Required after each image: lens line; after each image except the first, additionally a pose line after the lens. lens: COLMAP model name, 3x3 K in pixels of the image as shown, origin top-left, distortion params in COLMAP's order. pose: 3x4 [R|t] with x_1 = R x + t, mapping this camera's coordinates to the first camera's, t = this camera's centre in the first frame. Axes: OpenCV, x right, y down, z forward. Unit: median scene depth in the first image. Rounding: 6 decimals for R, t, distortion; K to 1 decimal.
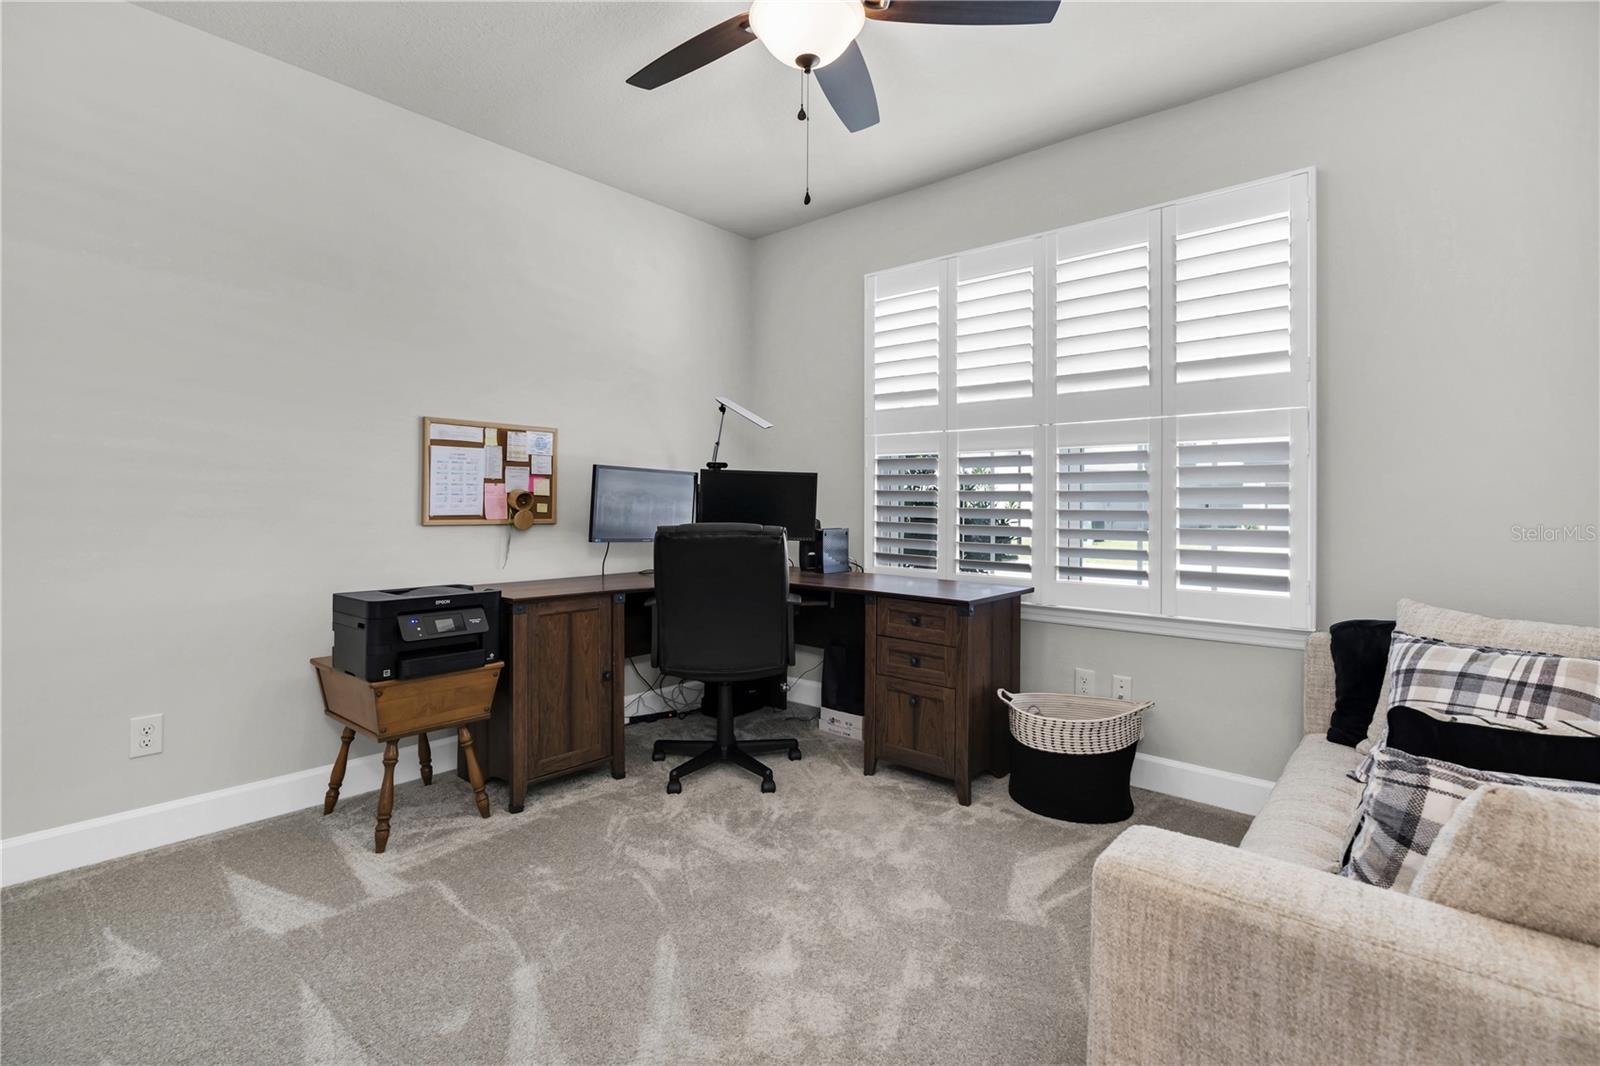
lens RADIAL K [[742.3, 0, 806.7], [0, 742.3, 511.8], [0, 0, 1]] dist [-0.002223, -0.000122]
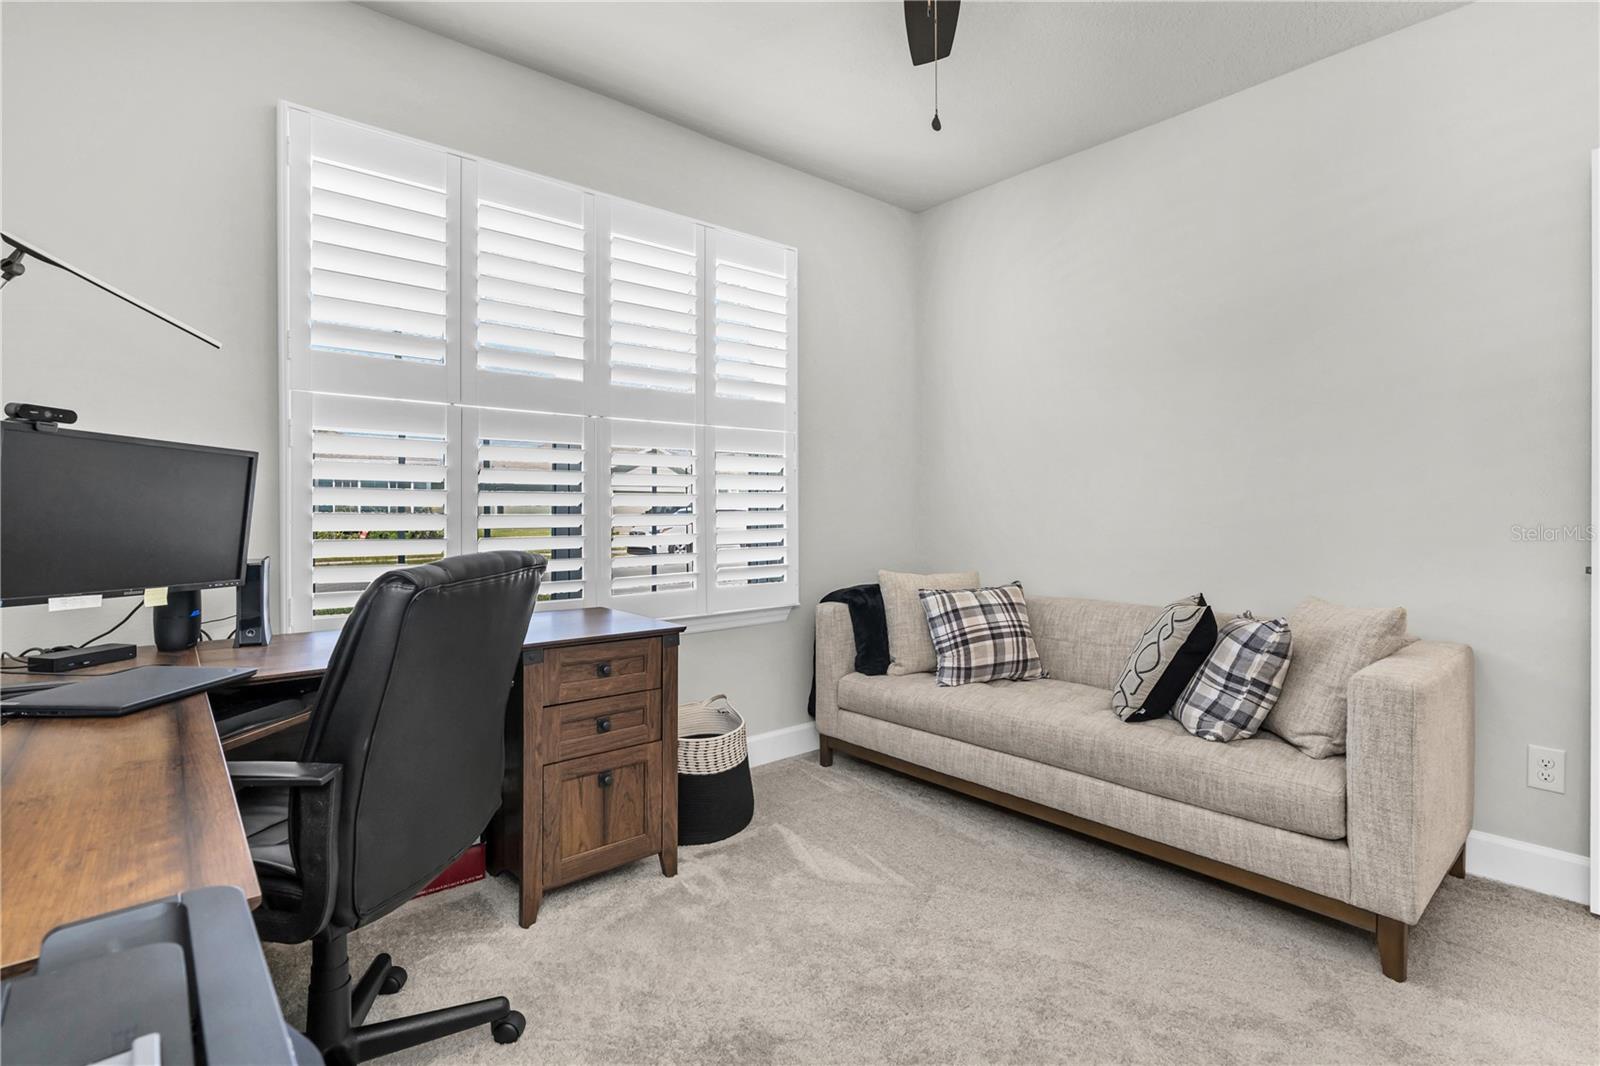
lens RADIAL K [[742.3, 0, 806.7], [0, 742.3, 511.8], [0, 0, 1]] dist [-0.002223, -0.000122]
pose [[0.163286, -0.017273, 0.986428, -0.516702], [0.004276, 0.999850, 0.016800, -0.020152], [-0.986570, 0.001475, 0.163335, 0.650288]]
